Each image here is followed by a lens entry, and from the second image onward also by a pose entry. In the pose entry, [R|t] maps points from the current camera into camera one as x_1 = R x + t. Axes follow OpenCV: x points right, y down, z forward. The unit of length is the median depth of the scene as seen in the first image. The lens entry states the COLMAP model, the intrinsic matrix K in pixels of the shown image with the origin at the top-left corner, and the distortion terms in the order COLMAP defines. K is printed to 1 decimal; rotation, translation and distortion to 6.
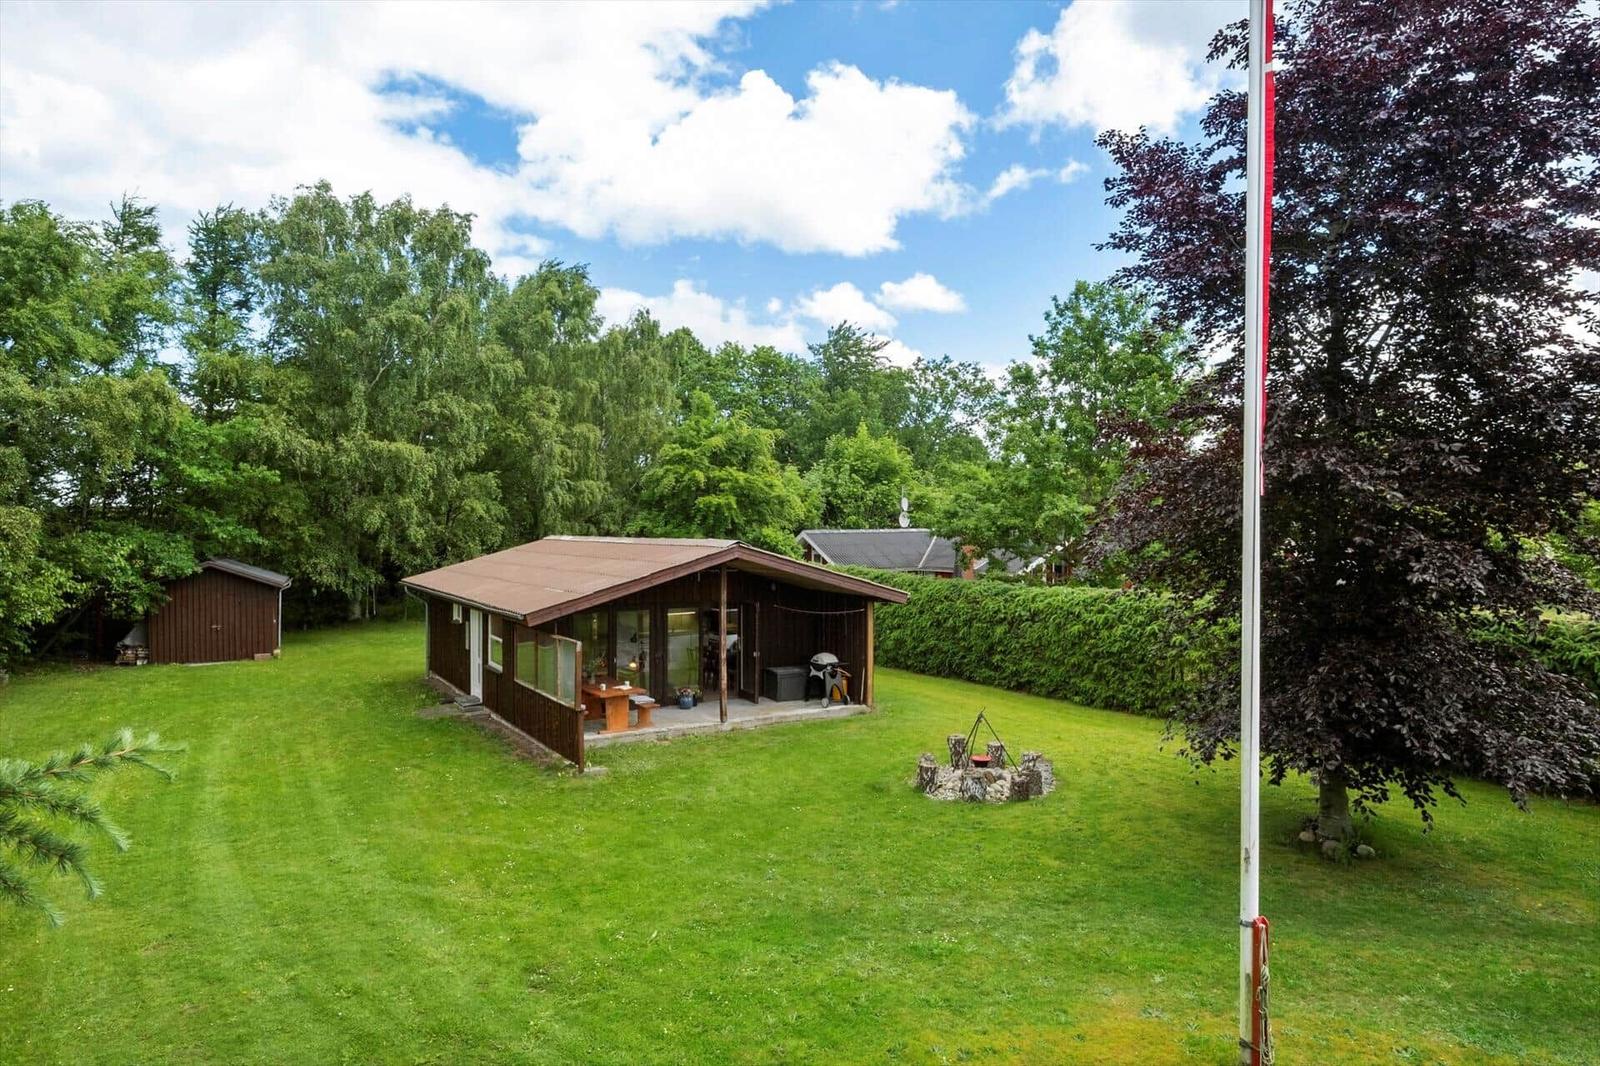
lens RADIAL K [[985.3, 0, 800.0], [0, 985.3, 533.0], [0, 0, 1]] dist [-0.004024, -0.000504]
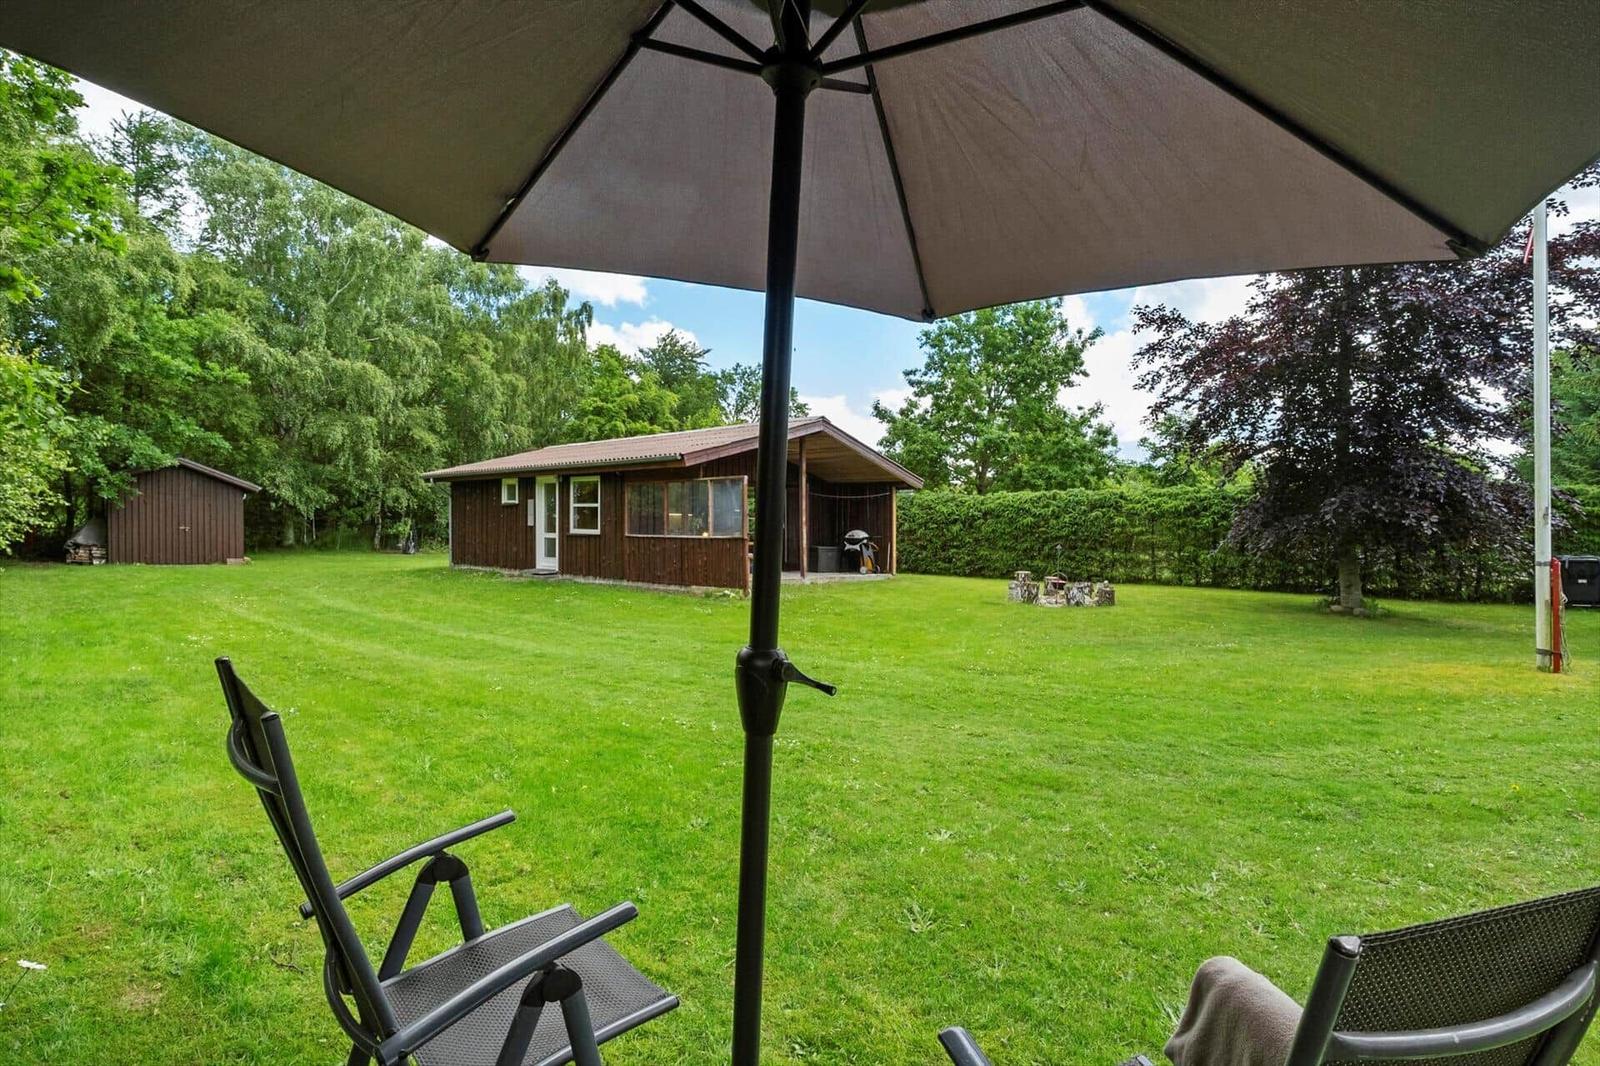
lens RADIAL K [[836.0, 0, 800.0], [0, 836.0, 533.0], [0, 0, 1]] dist [-0.000908, -0.000238]
pose [[0.958622, 0.008183, 0.284565, -0.223056], [-0.003978, 0.999874, -0.015352, 0.097577], [-0.284654, 0.013585, 0.958534, 0.048563]]
